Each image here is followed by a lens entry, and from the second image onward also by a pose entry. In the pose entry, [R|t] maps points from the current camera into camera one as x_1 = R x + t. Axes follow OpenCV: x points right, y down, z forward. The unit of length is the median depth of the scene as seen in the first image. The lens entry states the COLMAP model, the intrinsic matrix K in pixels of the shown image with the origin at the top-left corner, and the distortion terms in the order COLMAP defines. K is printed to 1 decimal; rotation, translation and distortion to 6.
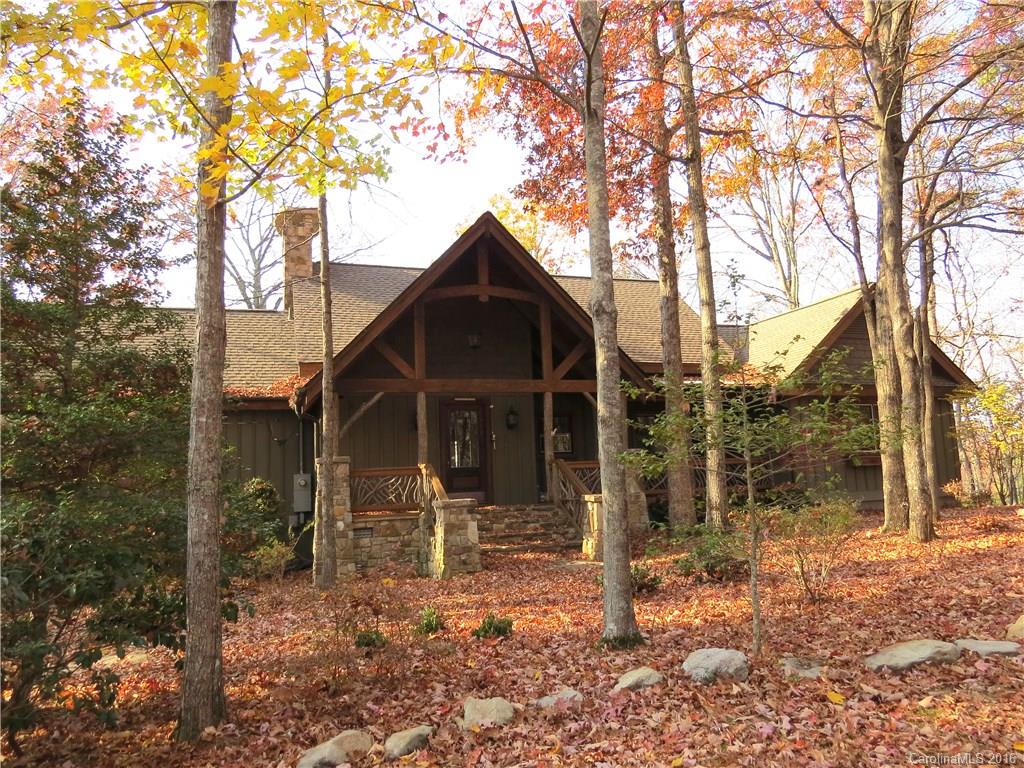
lens RADIAL K [[728.2, 0, 505.5], [0, 728.2, 385.1], [0, 0, 1]] dist [-0.029107, 0.001955]
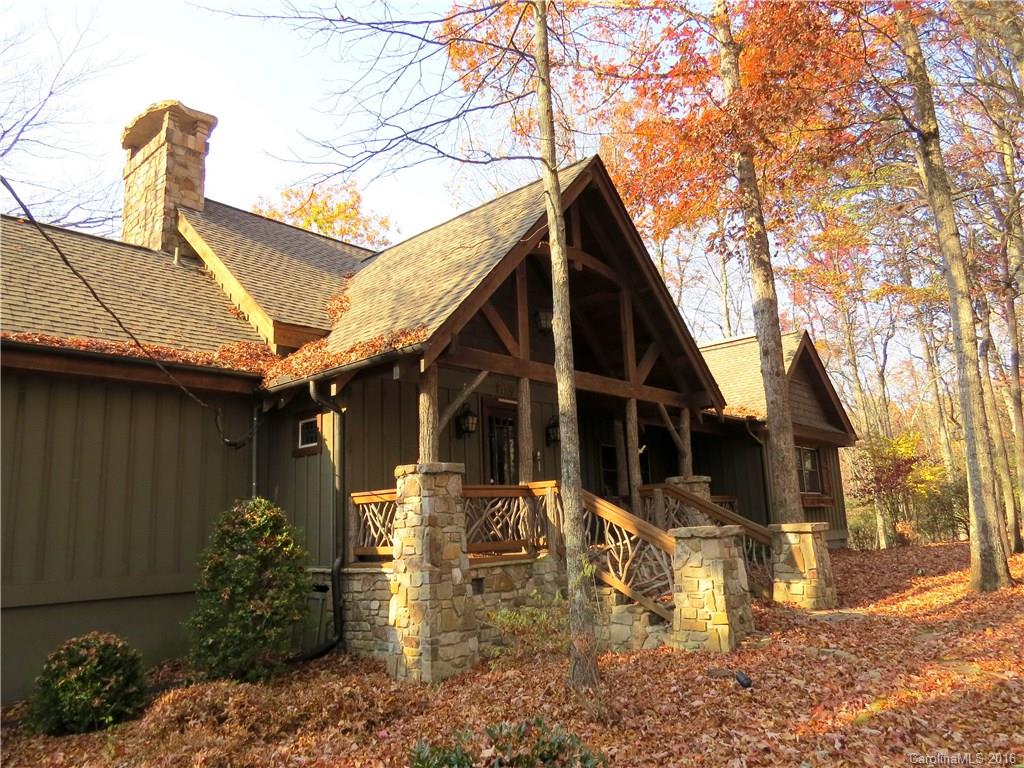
lens RADIAL K [[728.2, 0, 510.9], [0, 728.2, 385.0], [0, 0, 1]] dist [-0.029107, 0.001955]
pose [[0.863784, 0.100394, 0.493759, -0.466931], [-0.055127, 0.992896, -0.105441, 0.089618], [-0.500837, 0.063859, 0.863183, 0.408404]]
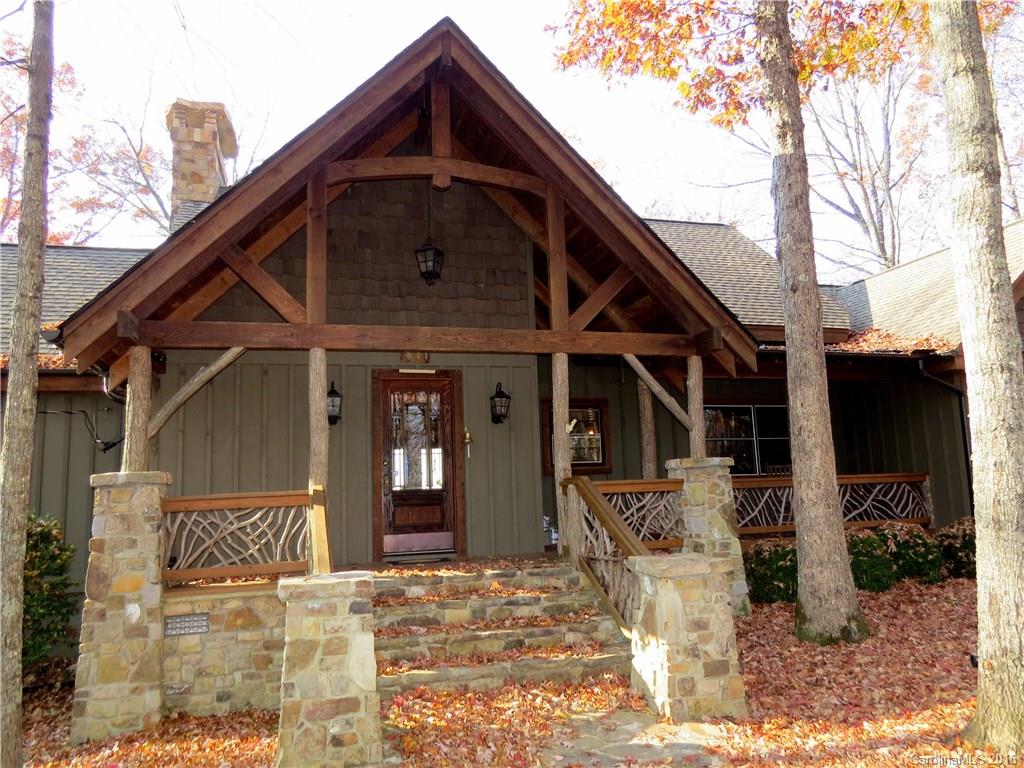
lens RADIAL K [[728.2, 0, 516.5], [0, 728.2, 381.6], [0, 0, 1]] dist [-0.029107, 0.001955]
pose [[0.999688, -0.003487, -0.024741, 0.041128], [0.002955, 0.999765, -0.021495, 0.045174], [0.024810, 0.021415, 0.999463, 0.477352]]
